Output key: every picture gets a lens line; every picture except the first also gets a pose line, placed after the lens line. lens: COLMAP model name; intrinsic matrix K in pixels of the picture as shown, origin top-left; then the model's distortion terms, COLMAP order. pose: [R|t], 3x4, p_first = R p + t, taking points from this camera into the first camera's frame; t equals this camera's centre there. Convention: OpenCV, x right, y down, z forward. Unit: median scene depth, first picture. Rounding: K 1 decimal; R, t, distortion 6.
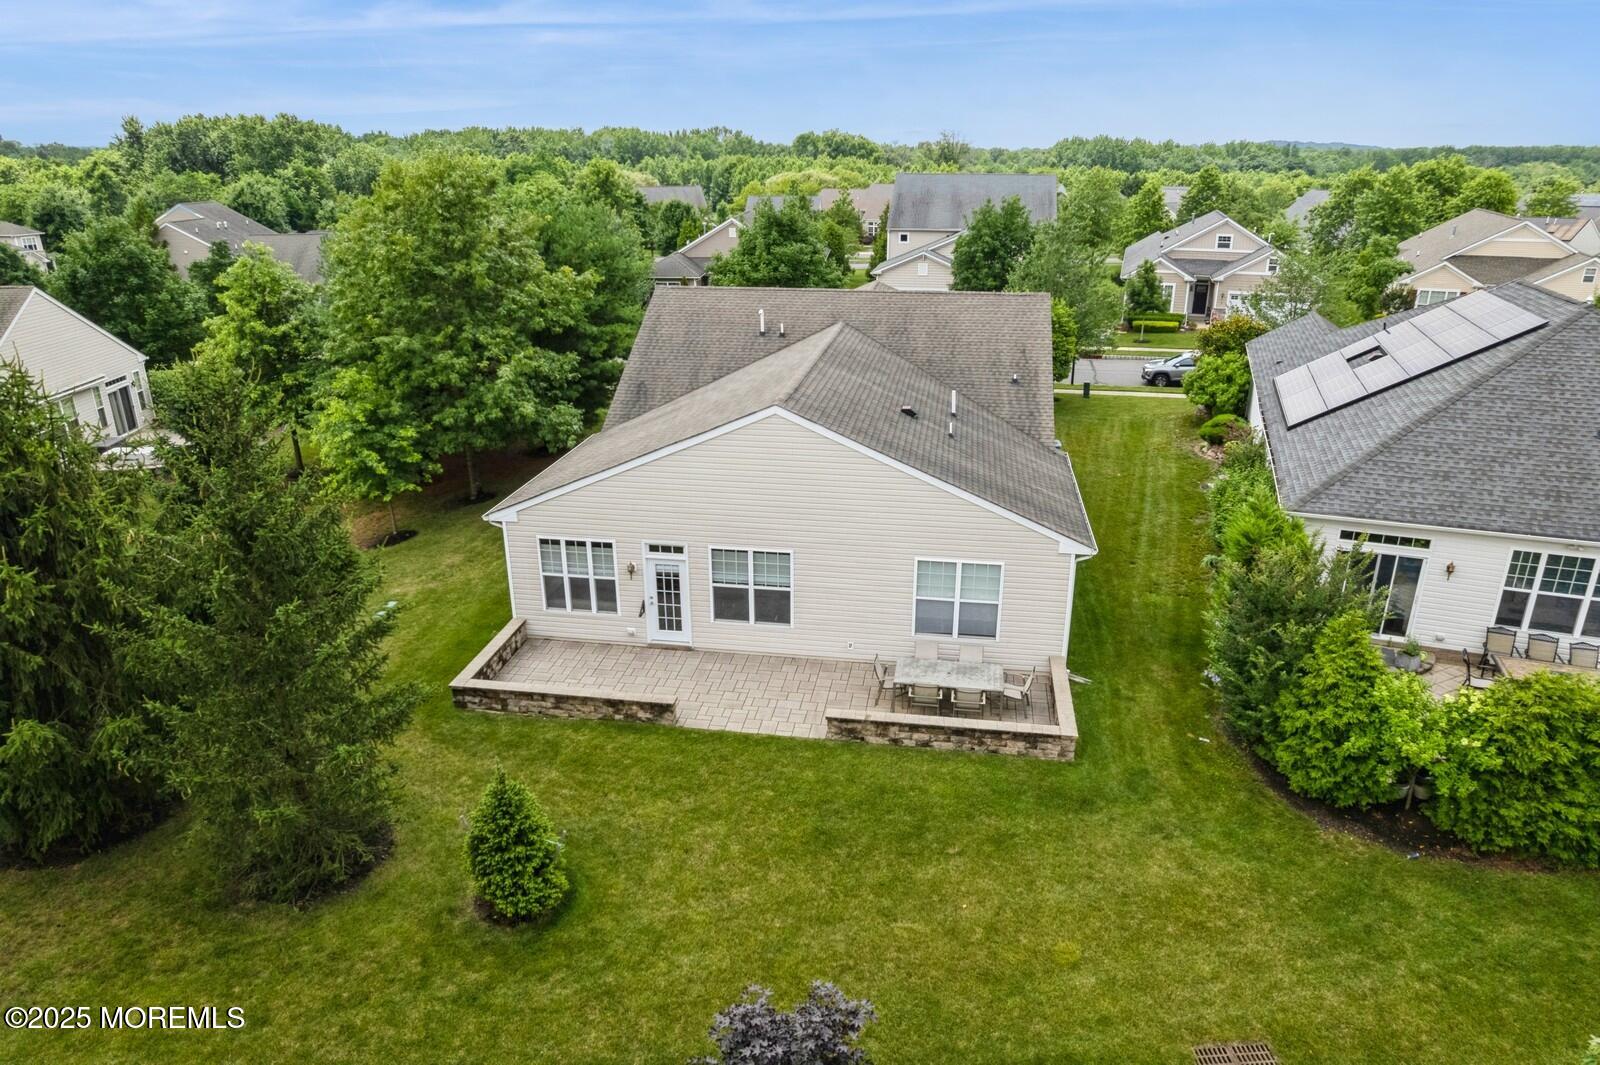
lens RADIAL K [[1020.6, 0, 800.0], [0, 1020.6, 532.5], [0, 0, 1]] dist [-0.073515, 0.062292]
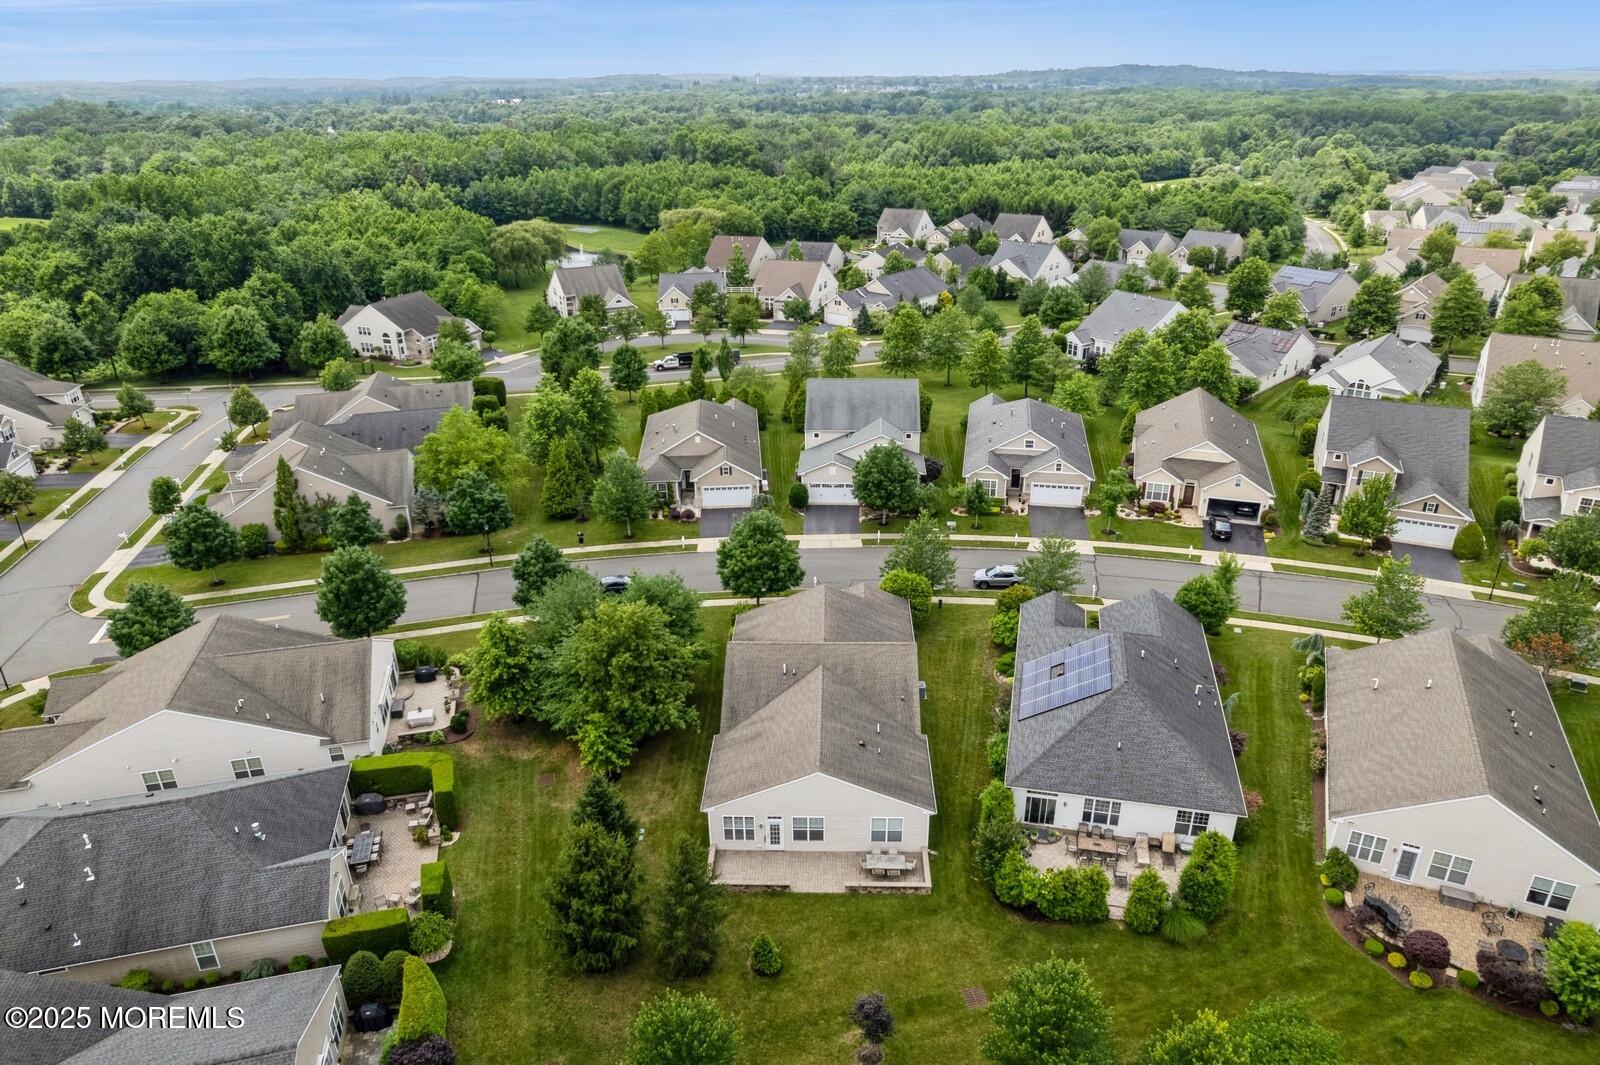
lens RADIAL K [[1020.6, 0, 800.0], [0, 1020.6, 532.5], [0, 0, 1]] dist [-0.073515, 0.062292]
pose [[0.991857, -0.061349, 0.111604, -0.310337], [0.053582, 0.996014, 0.071311, -0.884802], [-0.115534, -0.064751, 0.991191, -1.512627]]
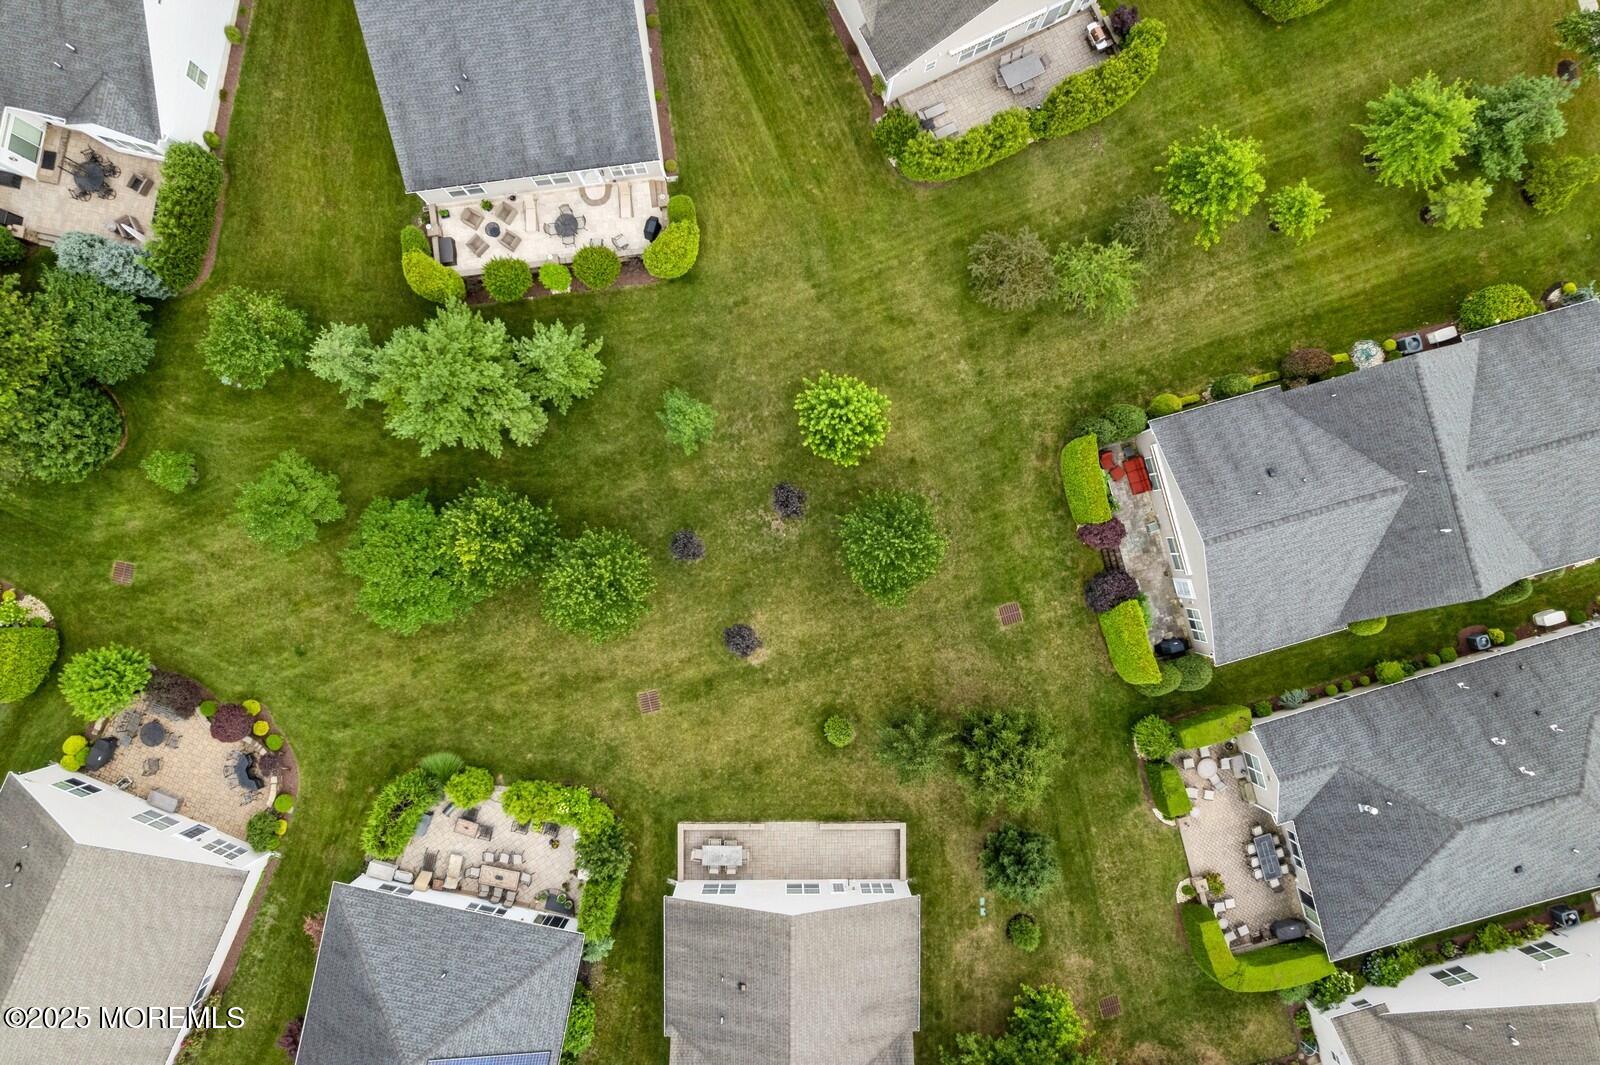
lens RADIAL K [[1020.6, 0, 800.0], [0, 1020.6, 532.5], [0, 0, 1]] dist [-0.073515, 0.062292]
pose [[-0.987465, 0.156247, -0.022340, -0.118290], [-0.072549, -0.323611, 0.943405, -1.953062], [0.140175, 0.933200, 0.330890, -0.592925]]
